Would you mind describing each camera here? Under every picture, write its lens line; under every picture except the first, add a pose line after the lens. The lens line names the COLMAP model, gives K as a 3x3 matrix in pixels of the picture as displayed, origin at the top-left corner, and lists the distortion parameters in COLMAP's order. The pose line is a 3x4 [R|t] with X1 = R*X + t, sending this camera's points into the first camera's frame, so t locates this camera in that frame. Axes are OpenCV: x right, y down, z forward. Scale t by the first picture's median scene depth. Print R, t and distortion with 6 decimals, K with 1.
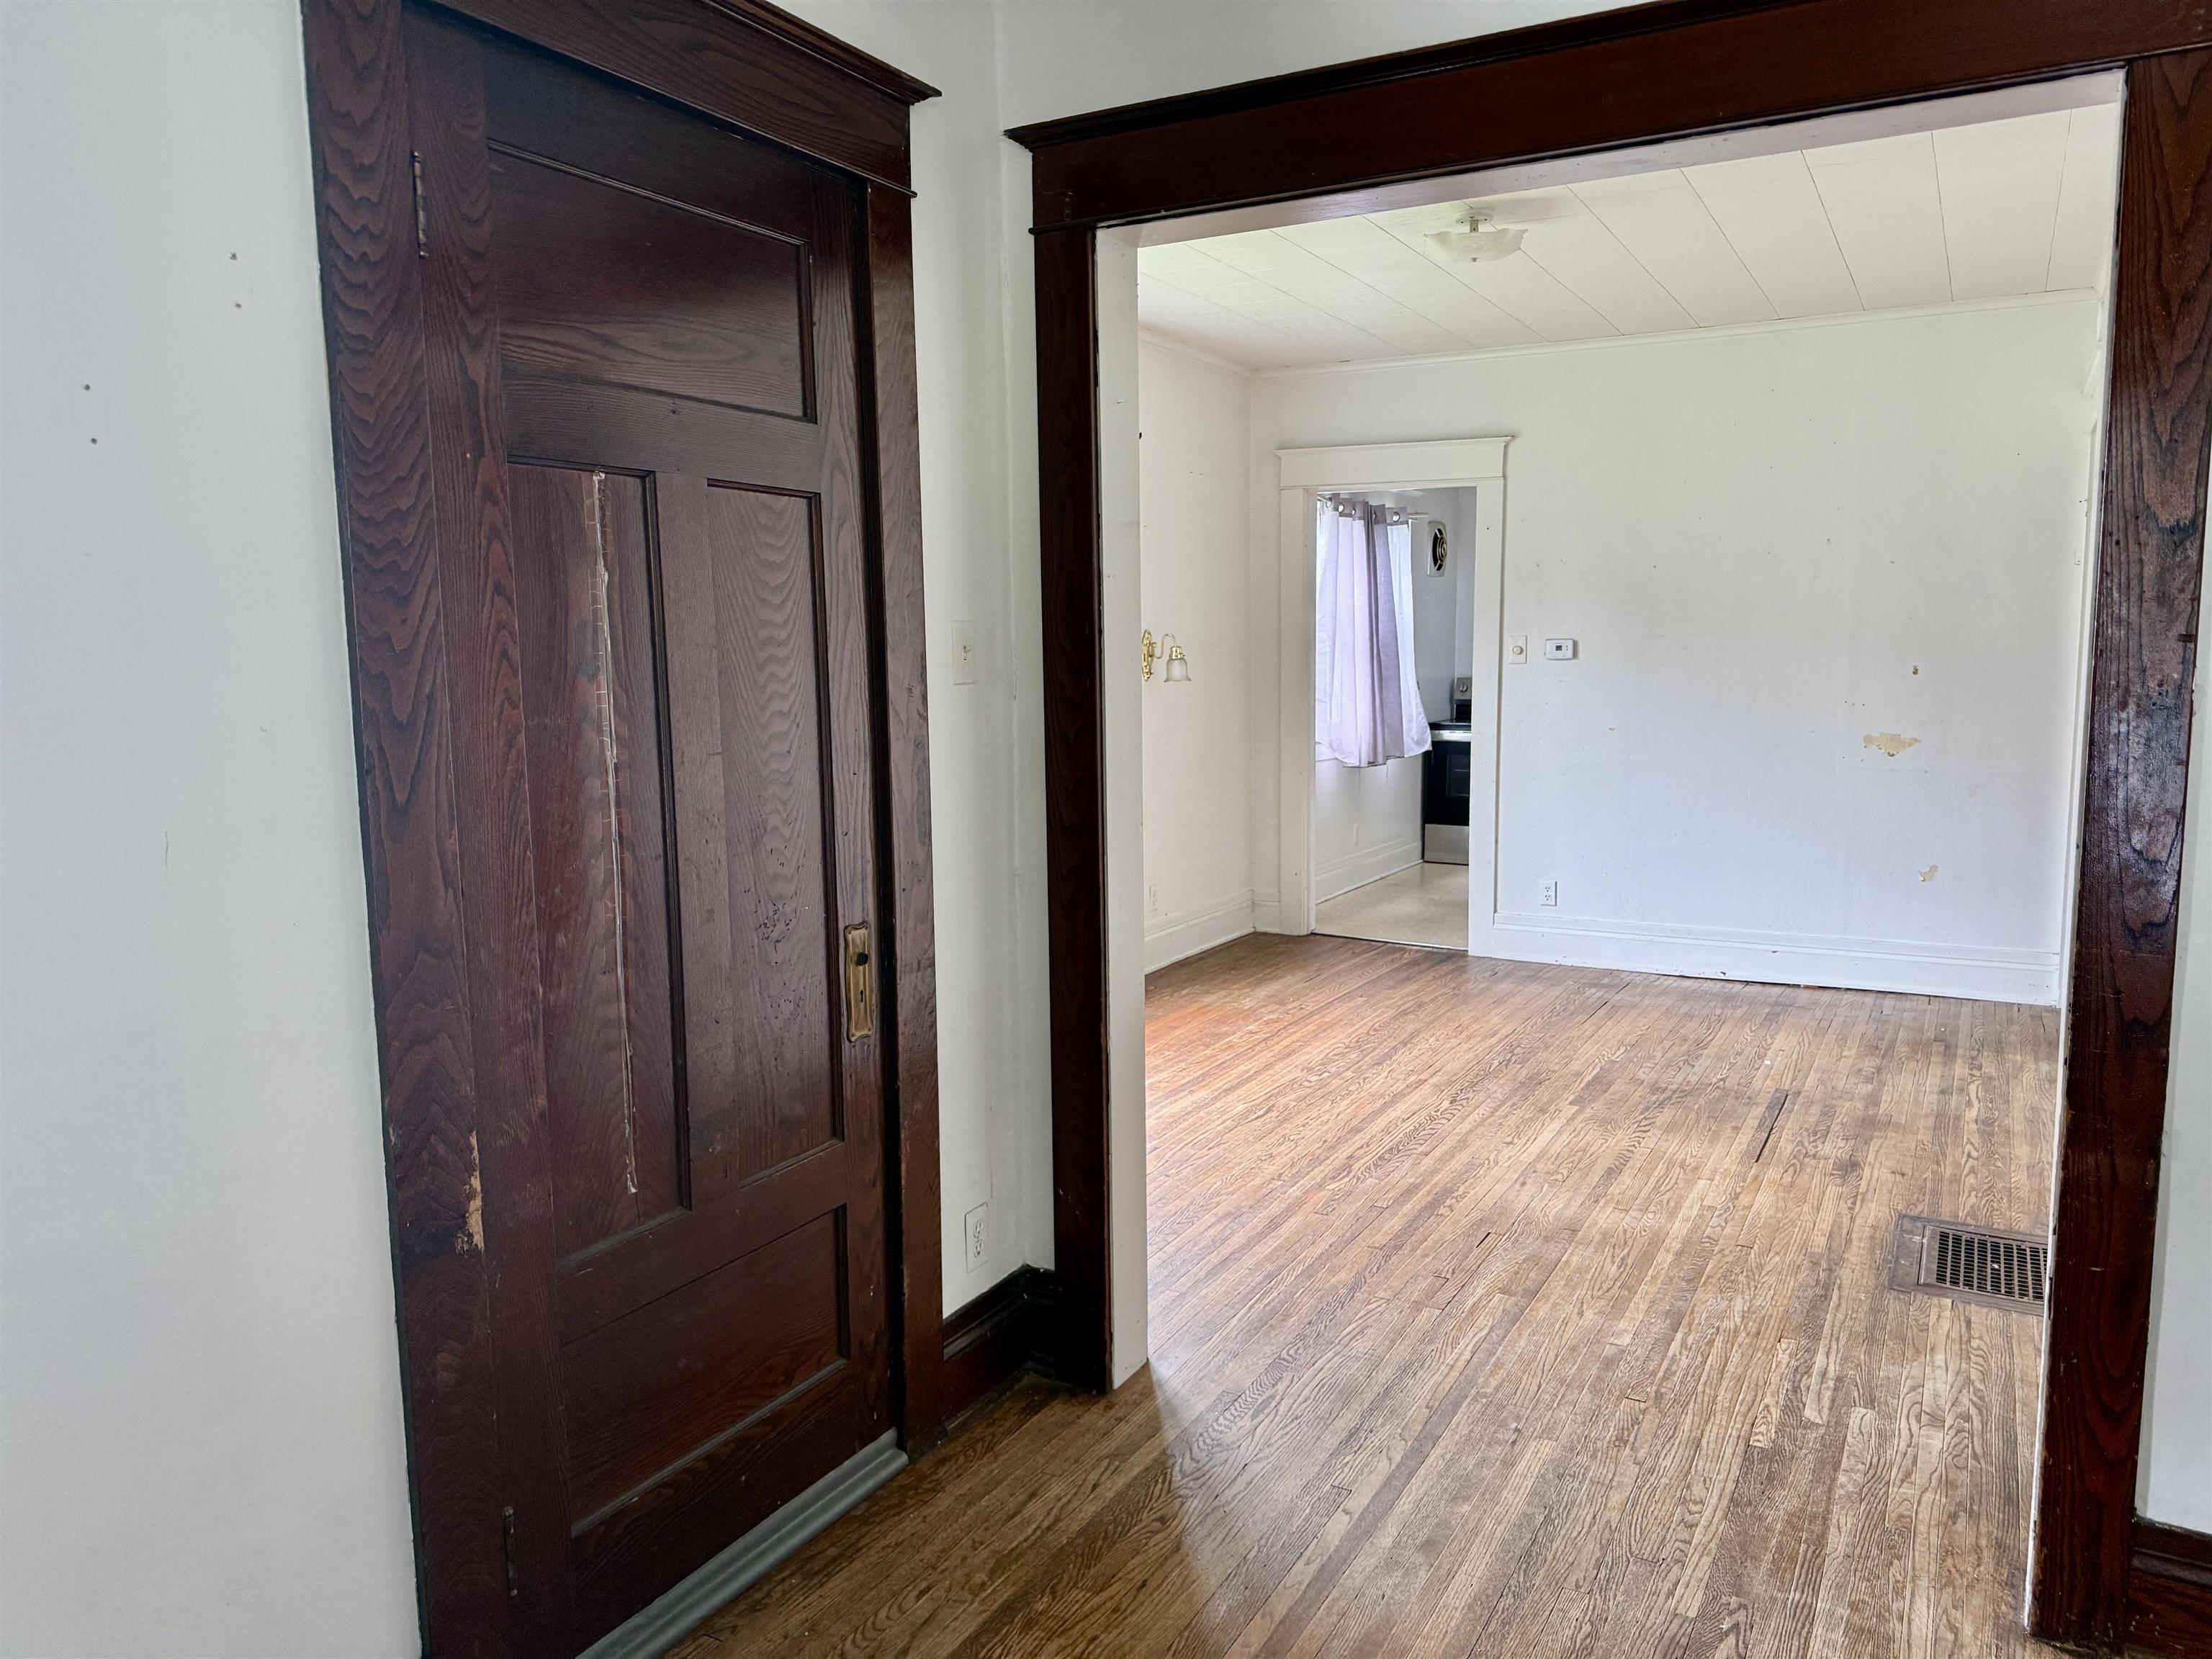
lens RADIAL K [[1568.0, 0, 1105.3], [0, 1568.0, 818.0], [0, 0, 1]] dist [0.149600, -0.286476]
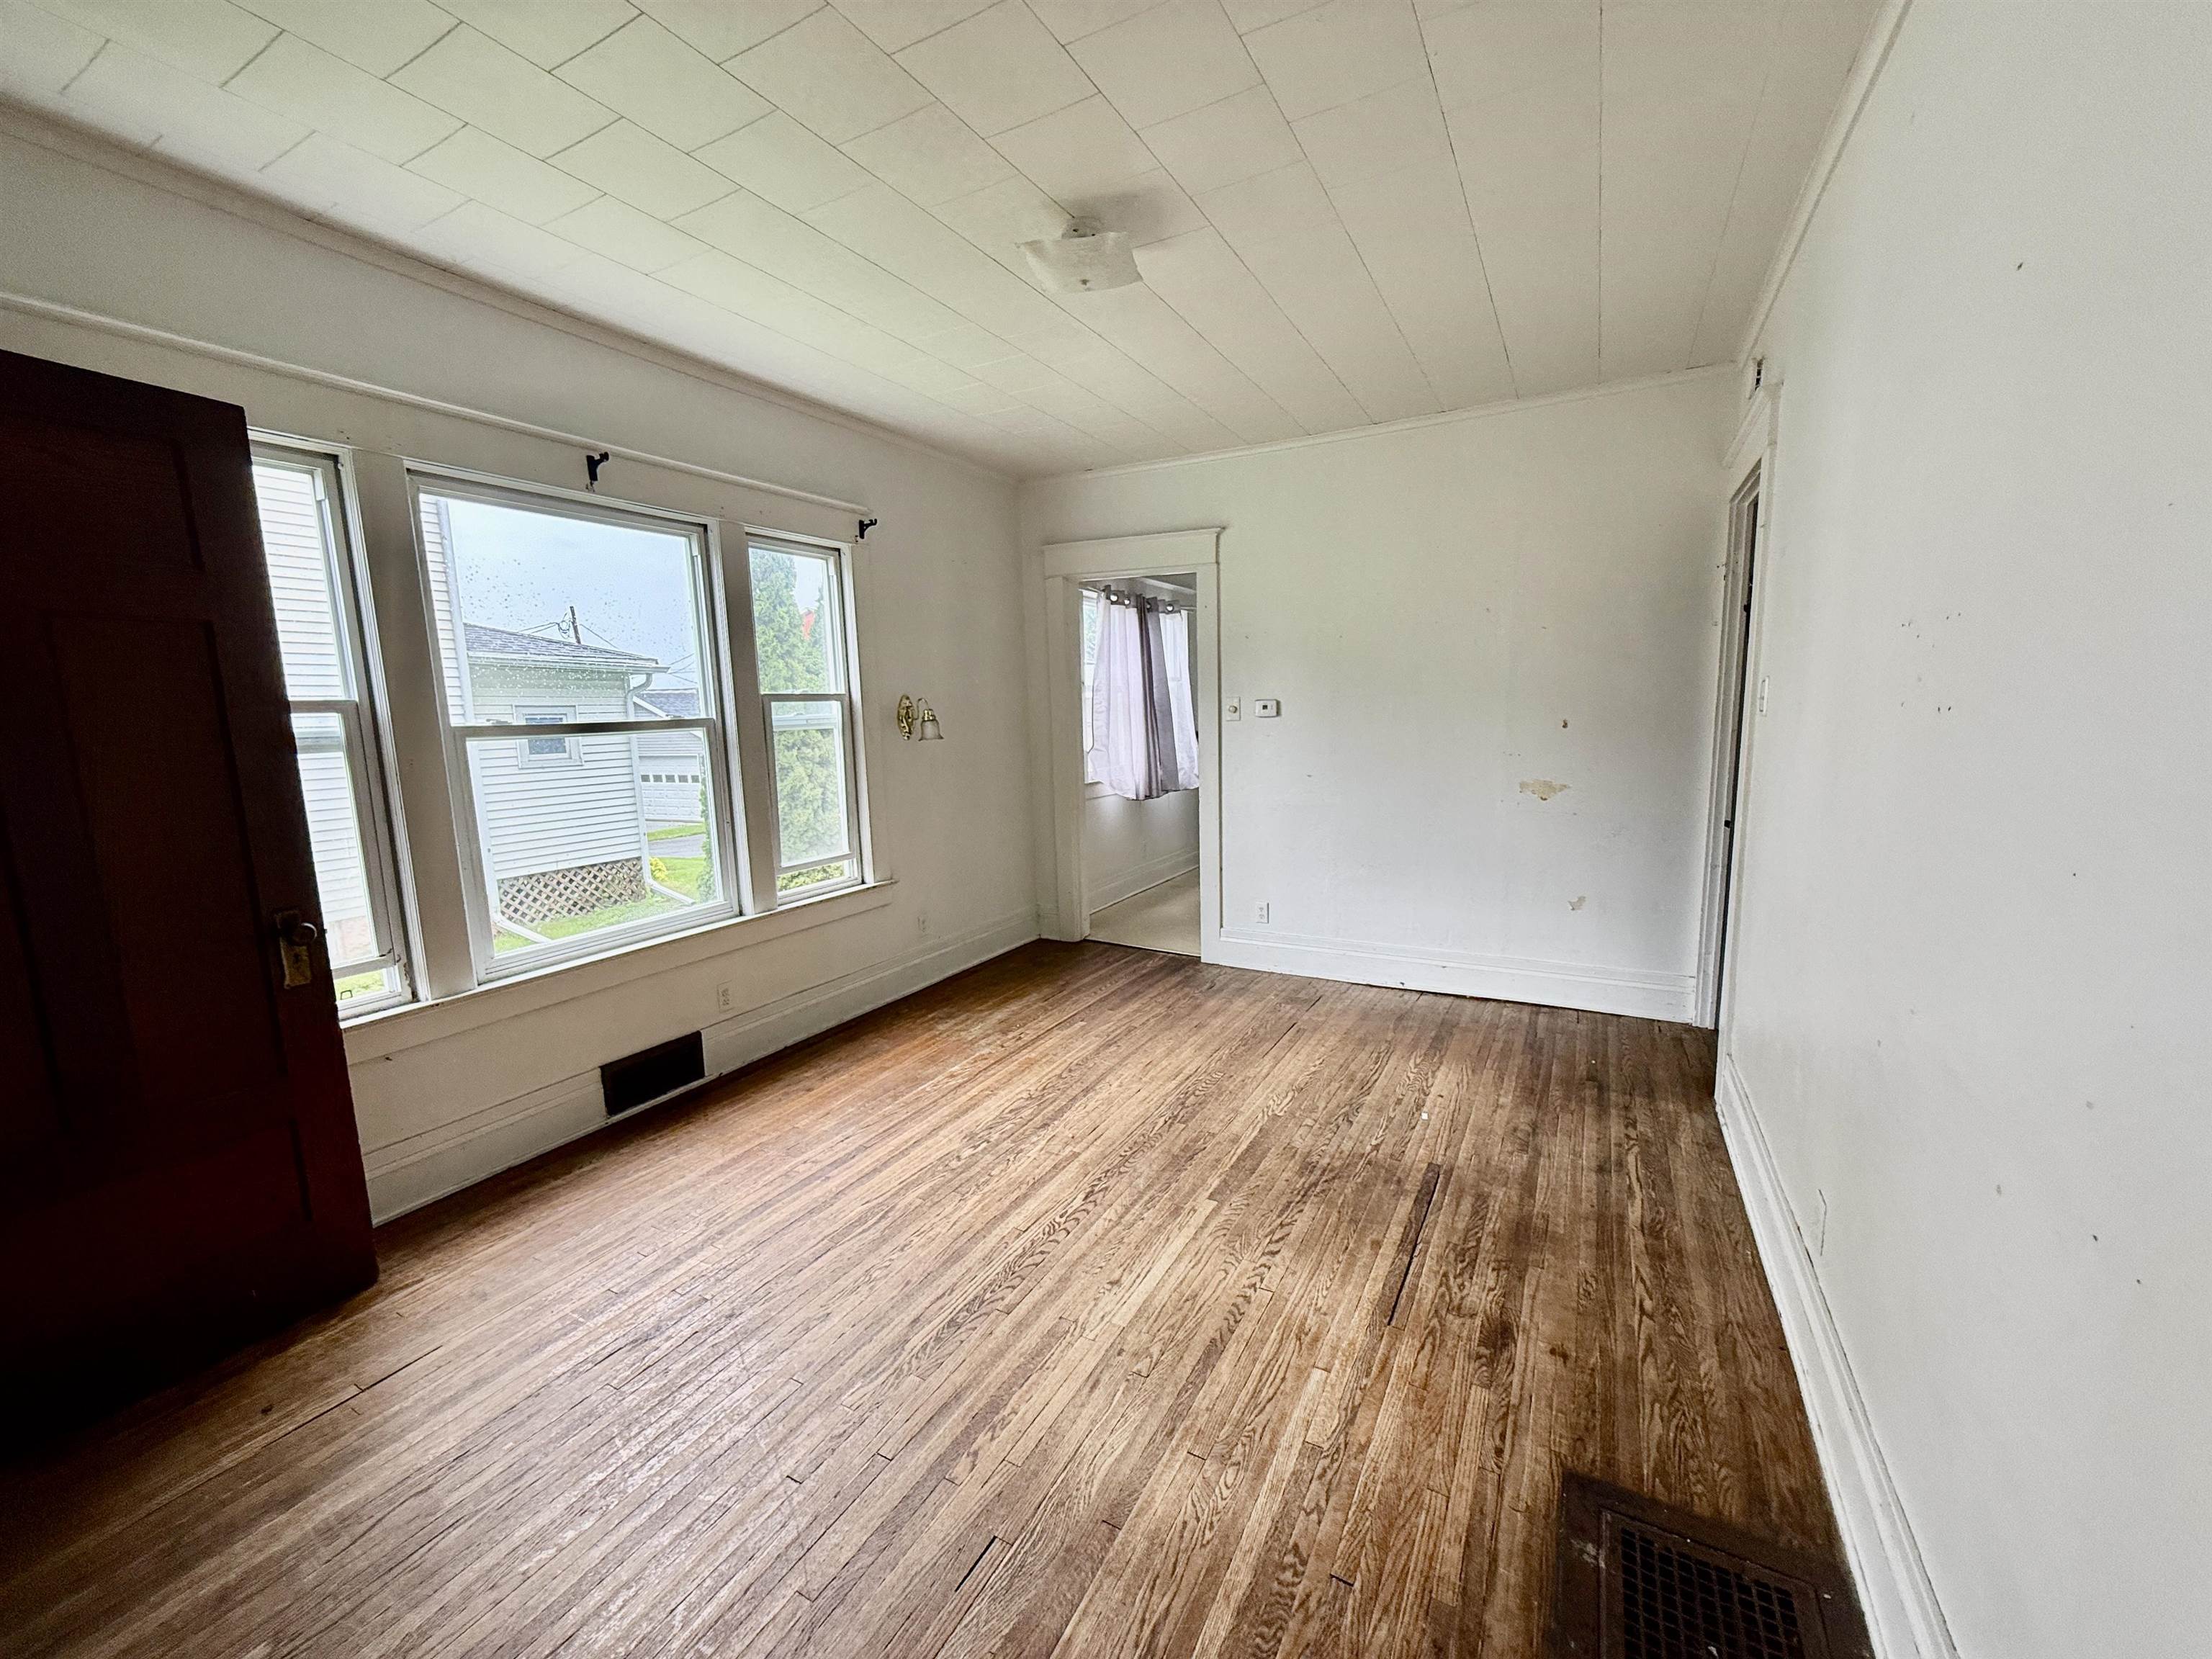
lens RADIAL K [[886.7, 0, 1100.3], [0, 886.7, 821.8], [0, 0, 1]] dist [-0.000353, 0.000039]
pose [[0.999878, -0.015172, -0.003837, 0.224118], [0.015253, 0.999643, 0.021957, -0.052262], [0.003502, -0.022013, 0.999752, 0.461928]]
